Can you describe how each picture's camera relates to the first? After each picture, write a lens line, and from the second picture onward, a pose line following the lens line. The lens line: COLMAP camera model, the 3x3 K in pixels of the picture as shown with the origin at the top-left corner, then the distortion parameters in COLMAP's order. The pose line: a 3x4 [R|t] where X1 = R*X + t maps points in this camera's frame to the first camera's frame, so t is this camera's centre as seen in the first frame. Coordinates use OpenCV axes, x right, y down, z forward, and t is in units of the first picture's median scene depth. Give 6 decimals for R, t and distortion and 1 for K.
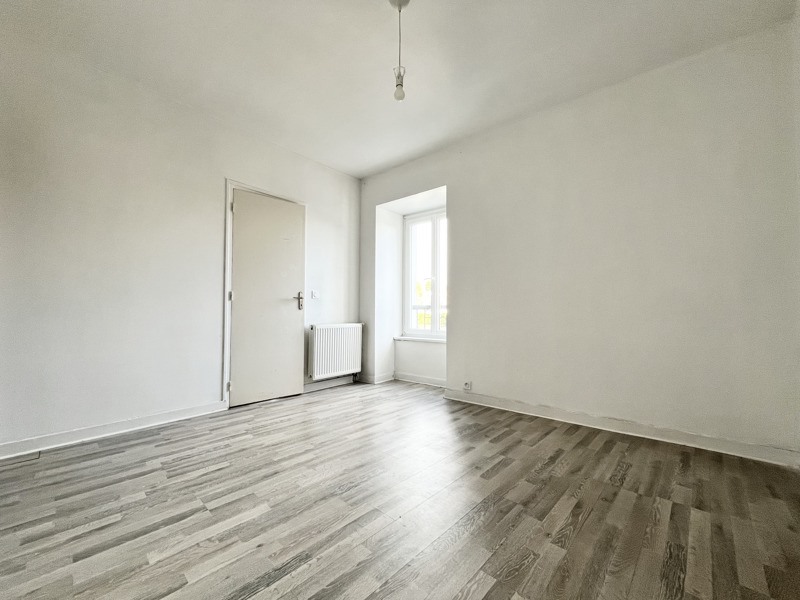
lens RADIAL K [[334.4, 0, 397.3], [0, 334.4, 300.8], [0, 0, 1]] dist [-0.002556, -0.000556]
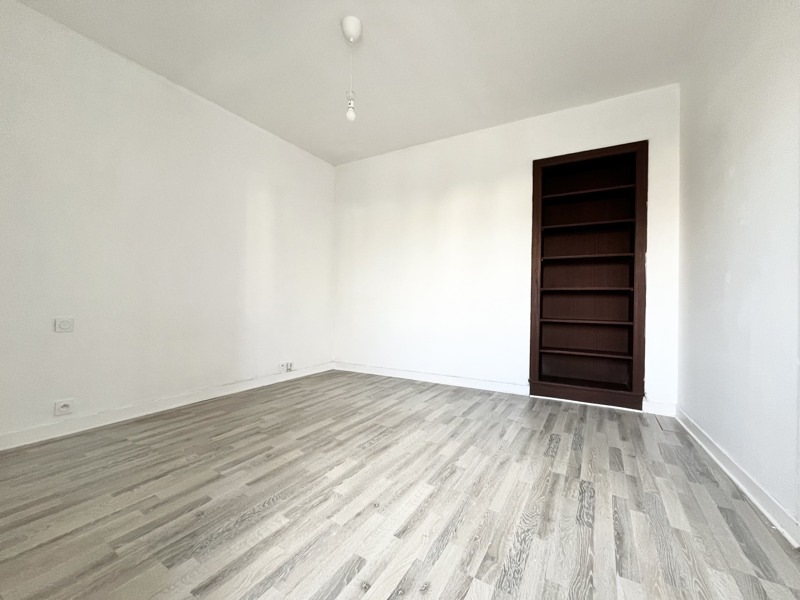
lens RADIAL K [[334.4, 0, 397.3], [0, 334.4, 300.8], [0, 0, 1]] dist [-0.002556, -0.000556]
pose [[-0.980737, -0.012635, -0.194925, 0.060969], [-0.005989, 0.999382, -0.034647, 0.067114], [0.195242, -0.032812, -0.980206, 1.925250]]
